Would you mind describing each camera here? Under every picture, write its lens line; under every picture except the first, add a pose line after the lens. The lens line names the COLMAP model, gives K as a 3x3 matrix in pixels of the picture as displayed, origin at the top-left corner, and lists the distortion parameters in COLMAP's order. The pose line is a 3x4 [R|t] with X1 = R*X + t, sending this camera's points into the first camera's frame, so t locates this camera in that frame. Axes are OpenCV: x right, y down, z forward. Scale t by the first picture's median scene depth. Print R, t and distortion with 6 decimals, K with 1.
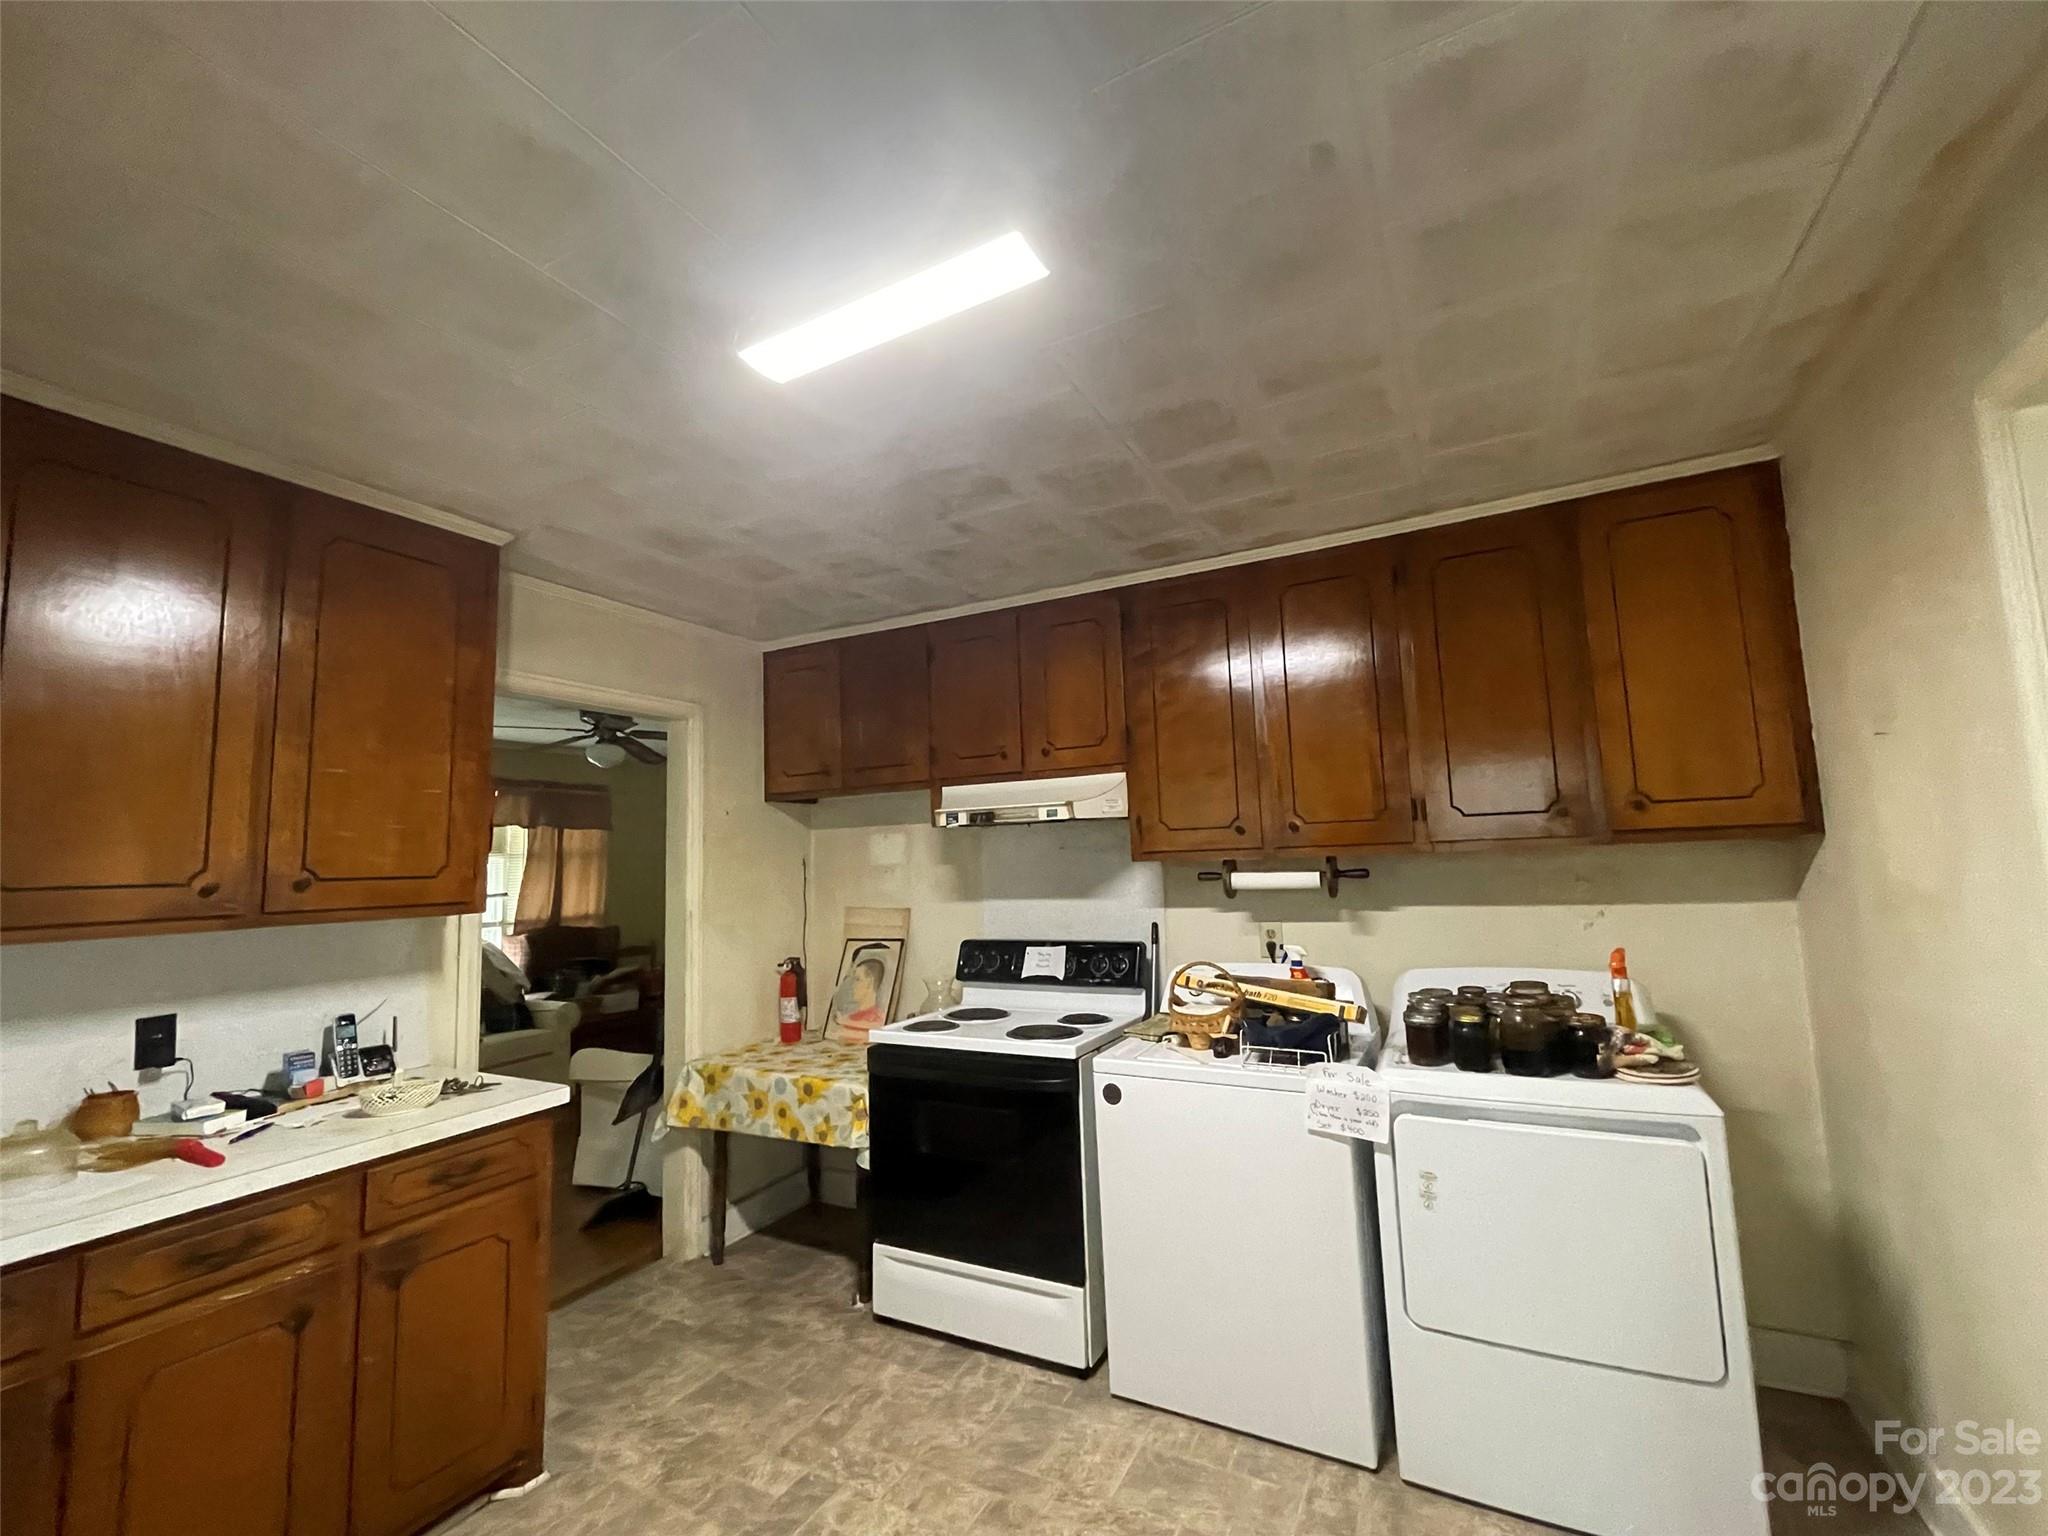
lens RADIAL K [[839.3, 0, 1022.0], [0, 839.3, 771.7], [0, 0, 1]] dist [-0.001689, 0.000723]
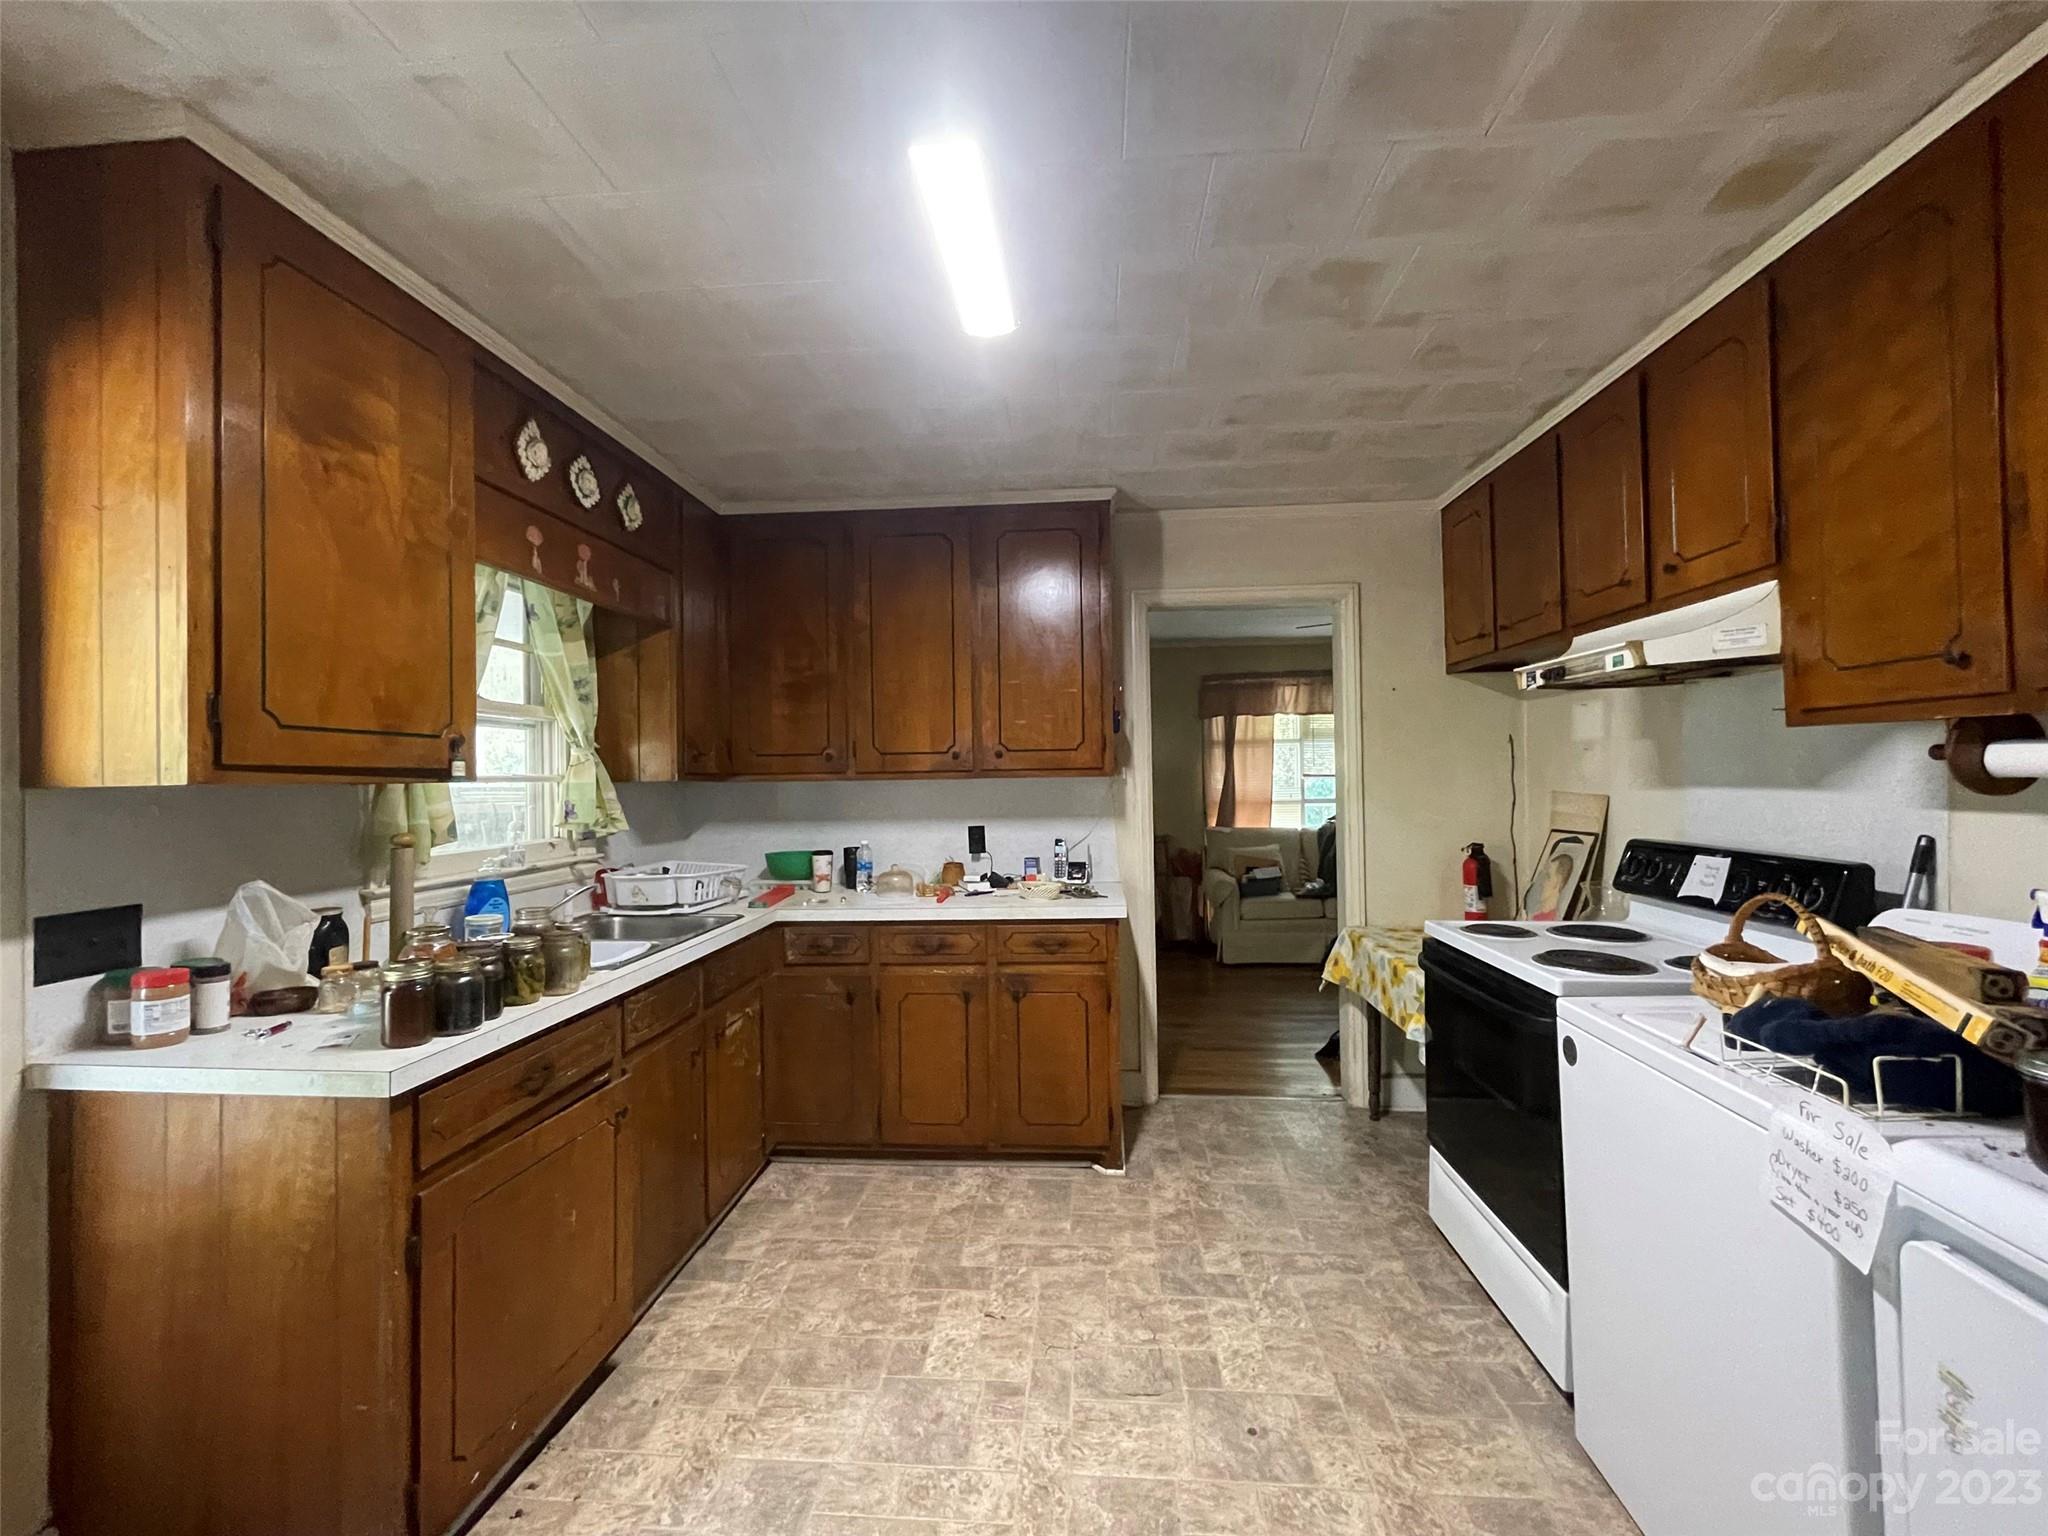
lens RADIAL K [[839.3, 0, 1029.7], [0, 839.3, 763.7], [0, 0, 1]] dist [-0.001689, 0.000723]
pose [[0.419243, 0.013647, -0.907771, 0.508360], [0.101014, 0.992977, 0.061580, 0.046033], [0.902237, -0.117515, 0.414920, 0.287310]]
